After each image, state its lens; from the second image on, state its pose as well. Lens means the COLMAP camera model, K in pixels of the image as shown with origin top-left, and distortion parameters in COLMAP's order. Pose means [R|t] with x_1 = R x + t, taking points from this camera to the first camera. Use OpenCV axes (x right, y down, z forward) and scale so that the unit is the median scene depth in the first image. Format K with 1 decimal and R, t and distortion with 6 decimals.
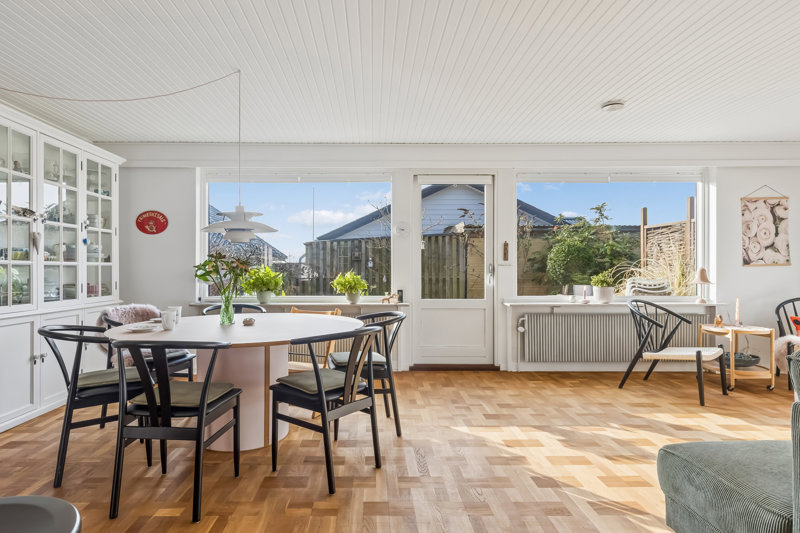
lens RADIAL K [[422.6, 0, 397.7], [0, 422.6, 268.7], [0, 0, 1]] dist [0.003409, -0.000007]
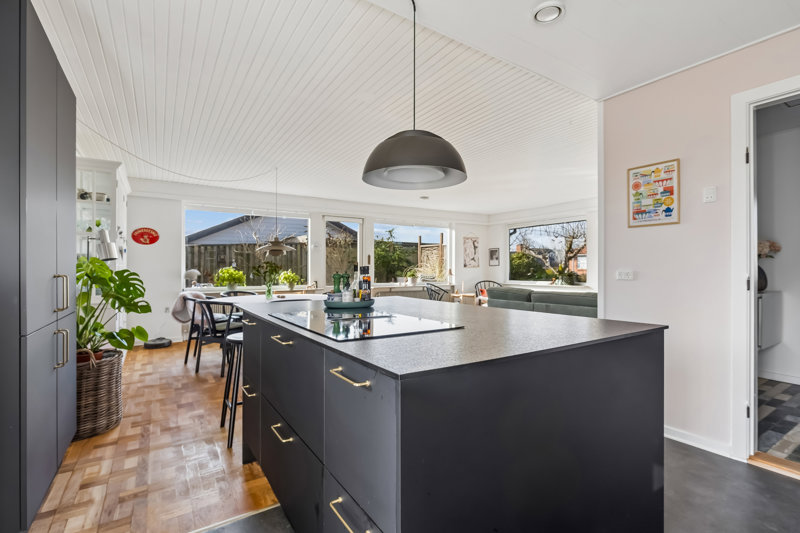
lens RADIAL K [[386.1, 0, 401.0], [0, 386.1, 267.8], [0, 0, 1]] dist [-0.000123, 0.000062]
pose [[0.844191, 0.000075, 0.536043, -0.555476], [-0.000434, 1.000000, 0.000544, -0.005781], [-0.536043, -0.000692, 0.844190, -0.541840]]
